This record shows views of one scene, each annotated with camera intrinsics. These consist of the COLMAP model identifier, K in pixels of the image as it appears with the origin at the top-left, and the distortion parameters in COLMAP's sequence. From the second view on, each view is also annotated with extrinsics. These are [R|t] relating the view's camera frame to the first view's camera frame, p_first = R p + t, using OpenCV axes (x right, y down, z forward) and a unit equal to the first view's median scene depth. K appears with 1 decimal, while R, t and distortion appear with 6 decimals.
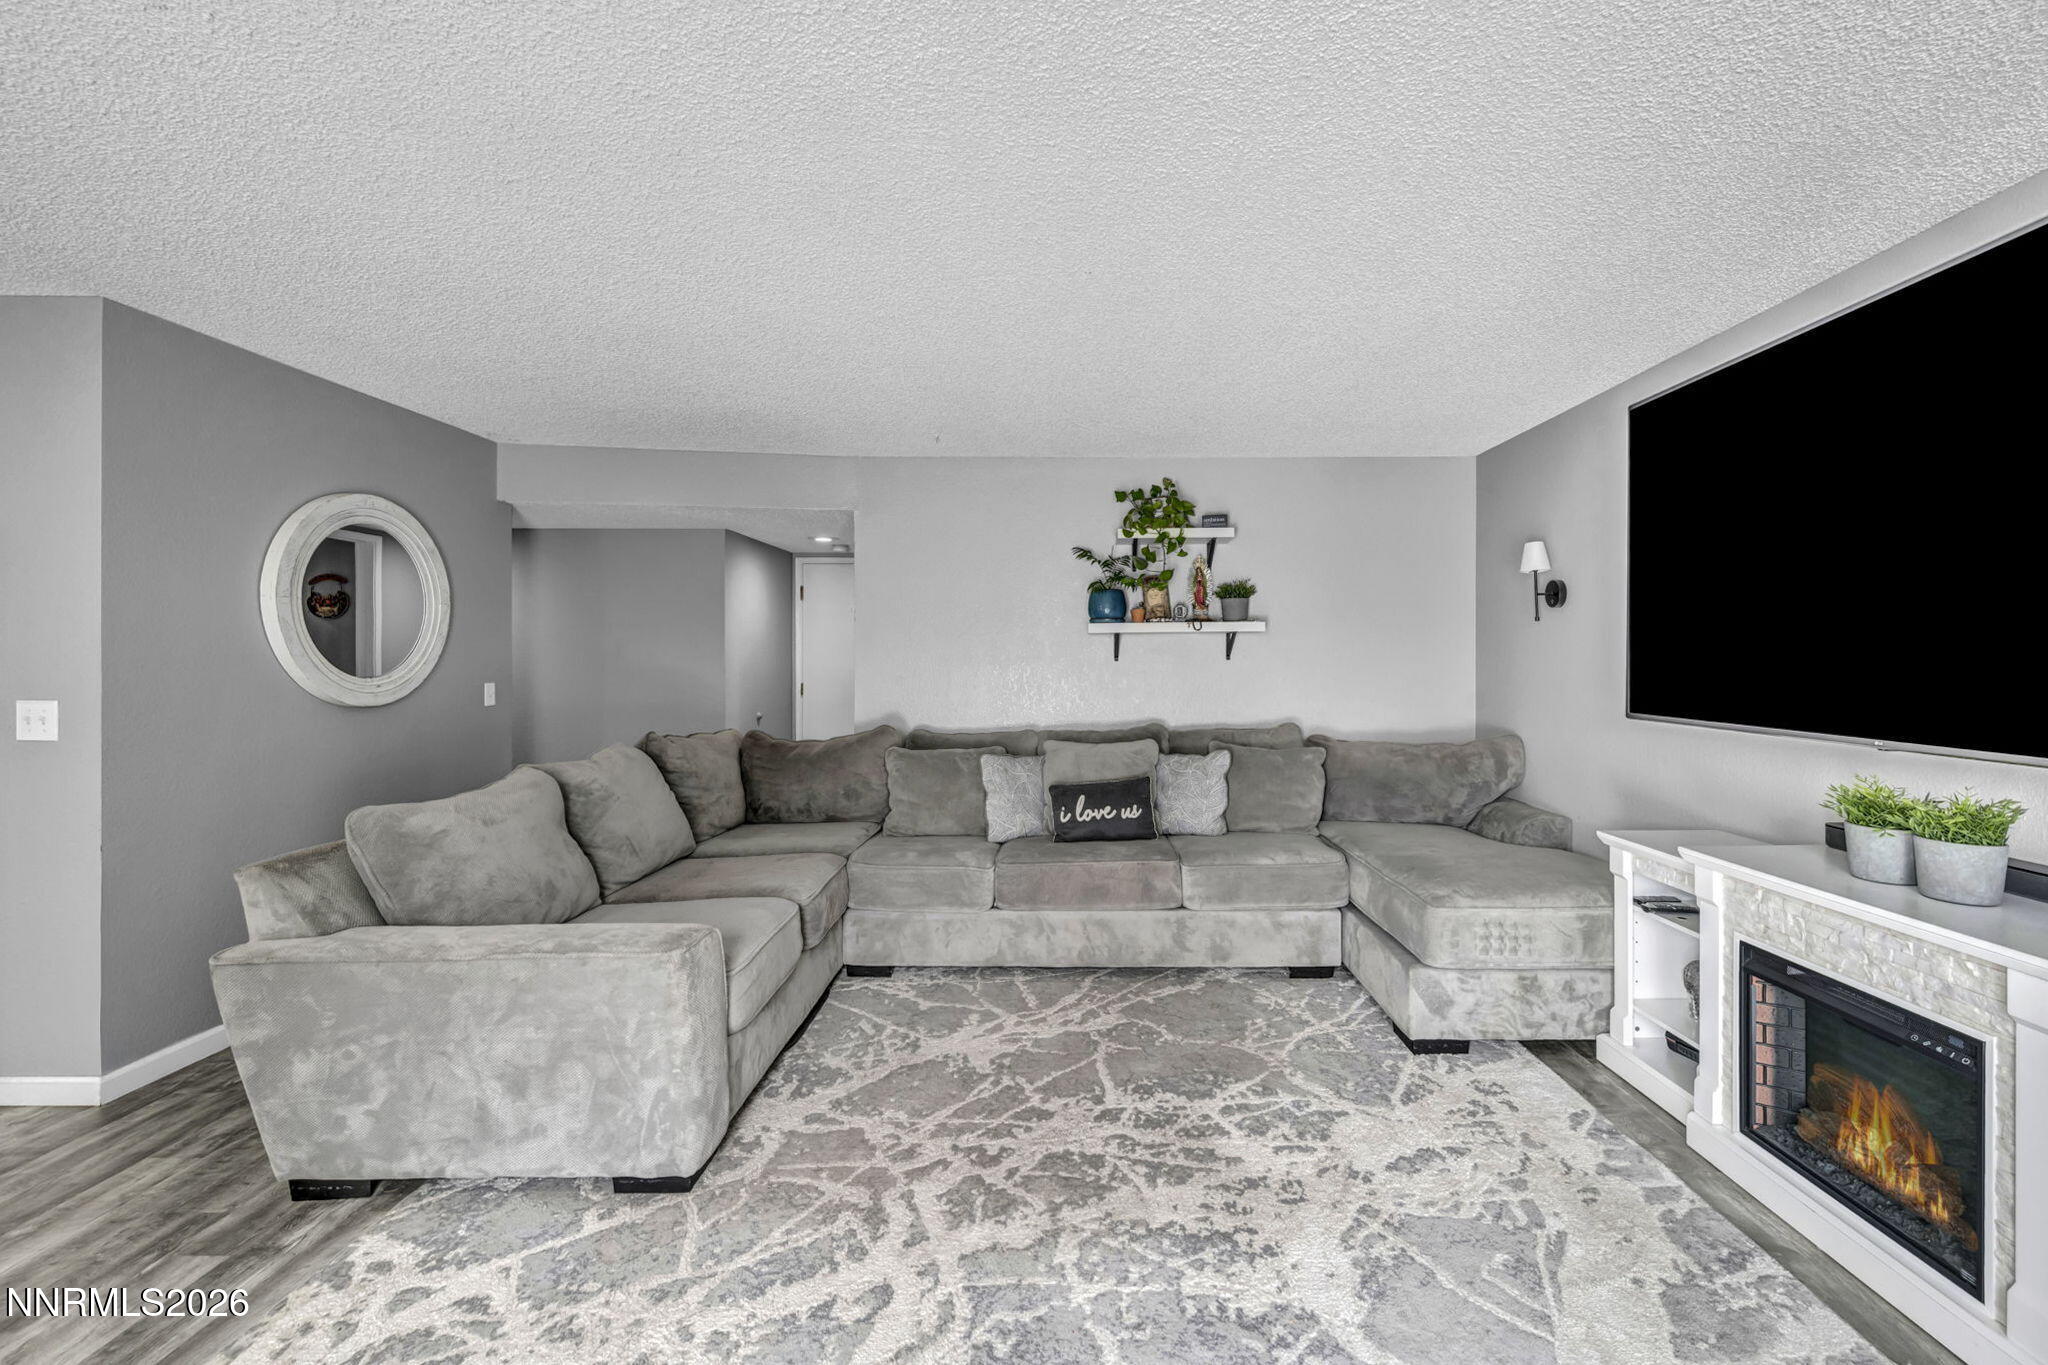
lens RADIAL K [[877.1, 0, 1018.4], [0, 877.1, 651.3], [0, 0, 1]] dist [-0.003227, 0.001113]
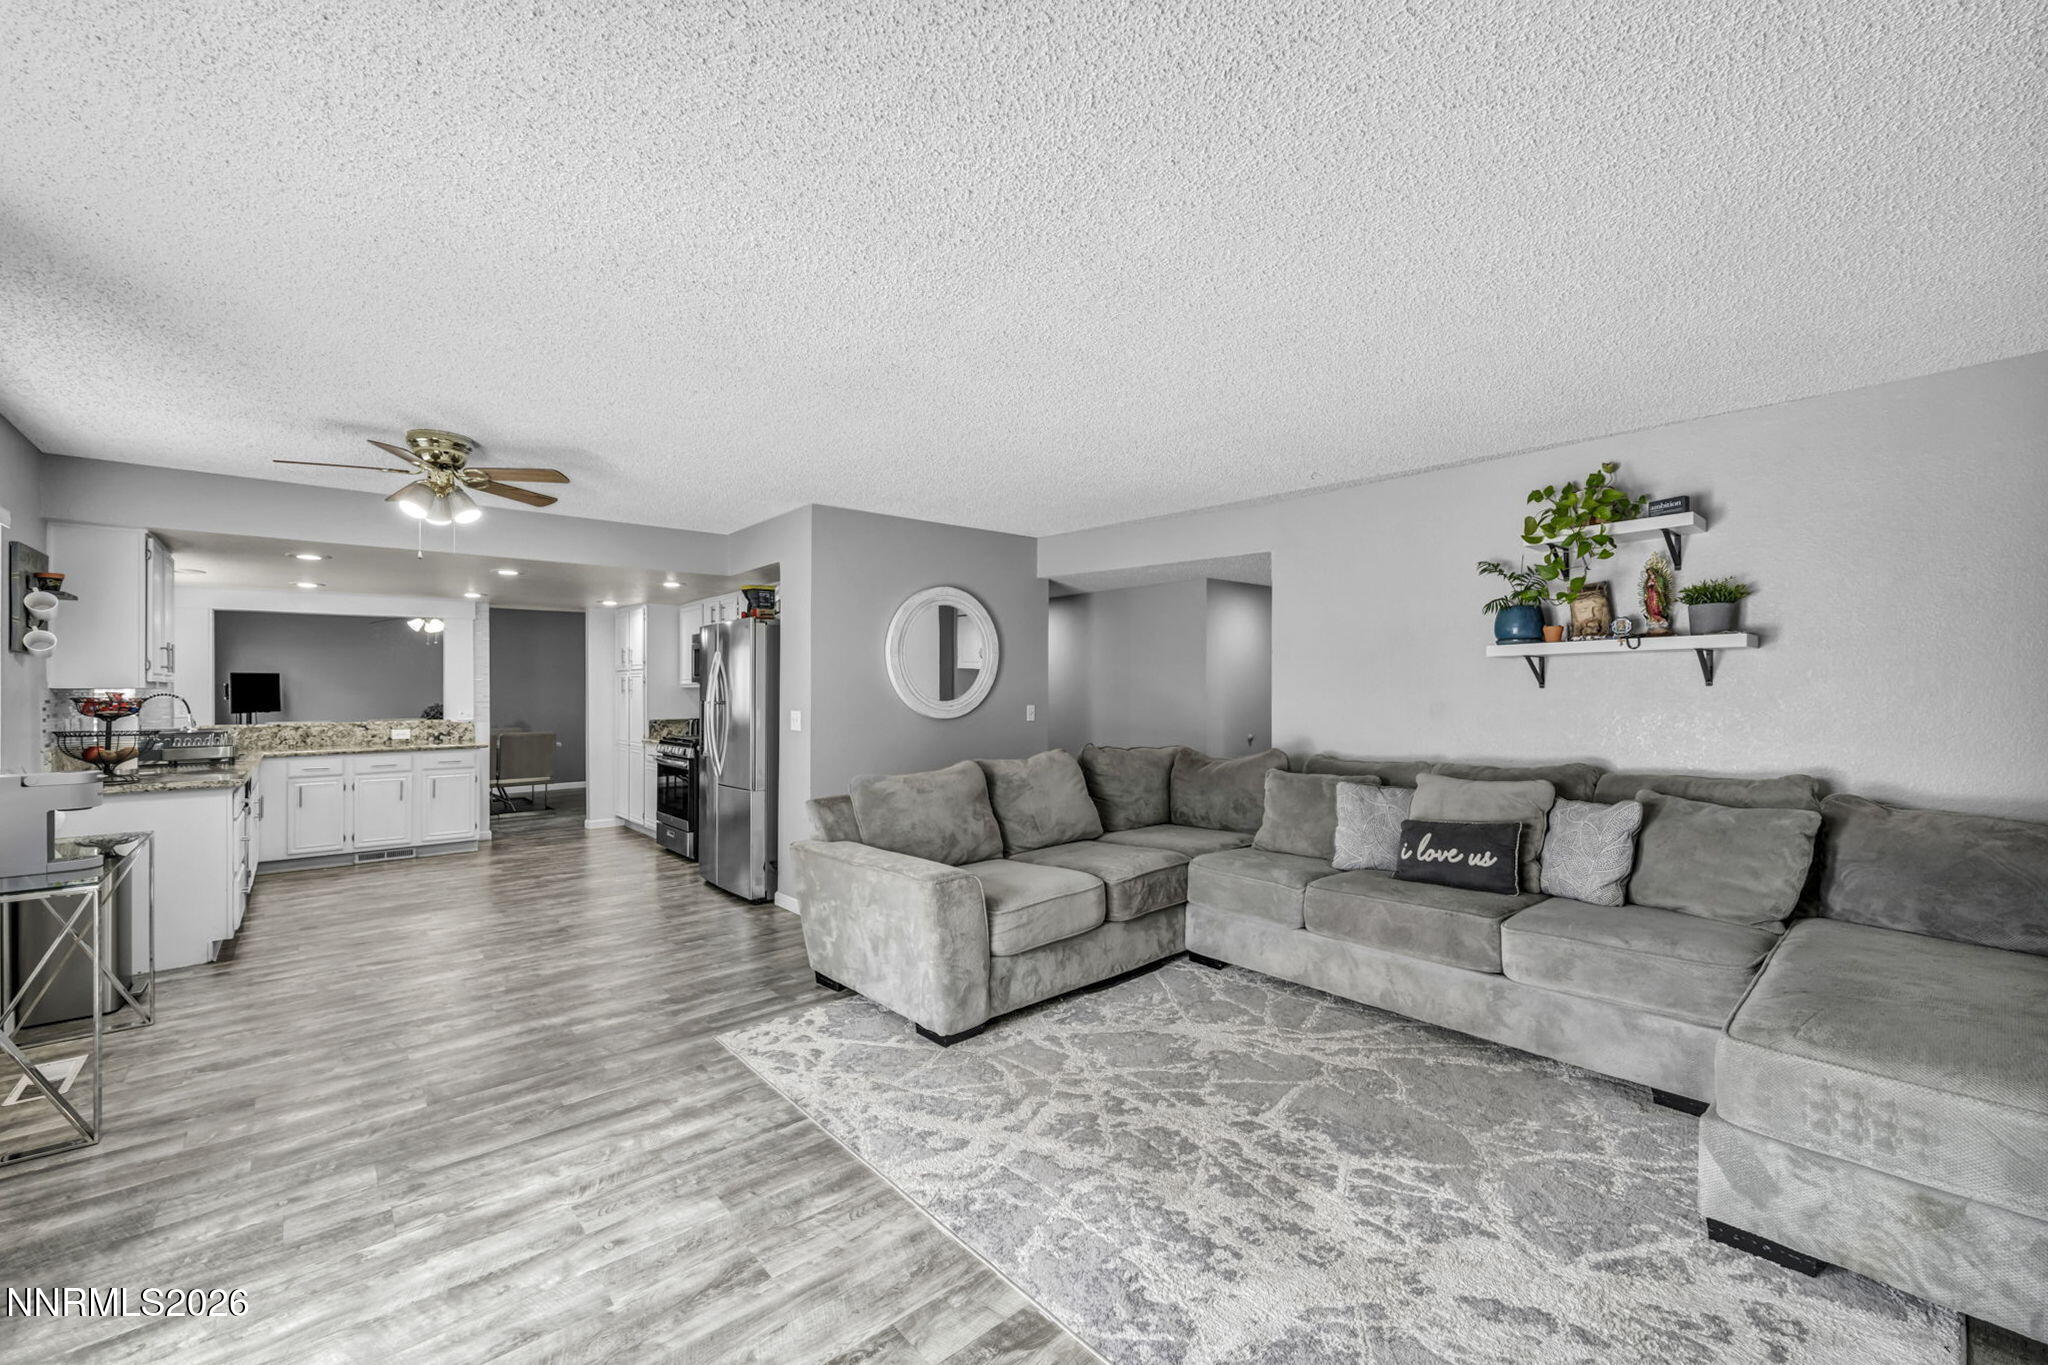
lens RADIAL K [[831.7, 0, 1035.2], [0, 831.7, 679.1], [0, 0, 1]] dist [-0.004236, 0.000352]
pose [[0.659086, -0.012071, -0.751970, 0.506245], [0.011804, 0.999914, -0.005705, 0.001627], [0.751975, -0.005116, 0.659172, 0.121219]]
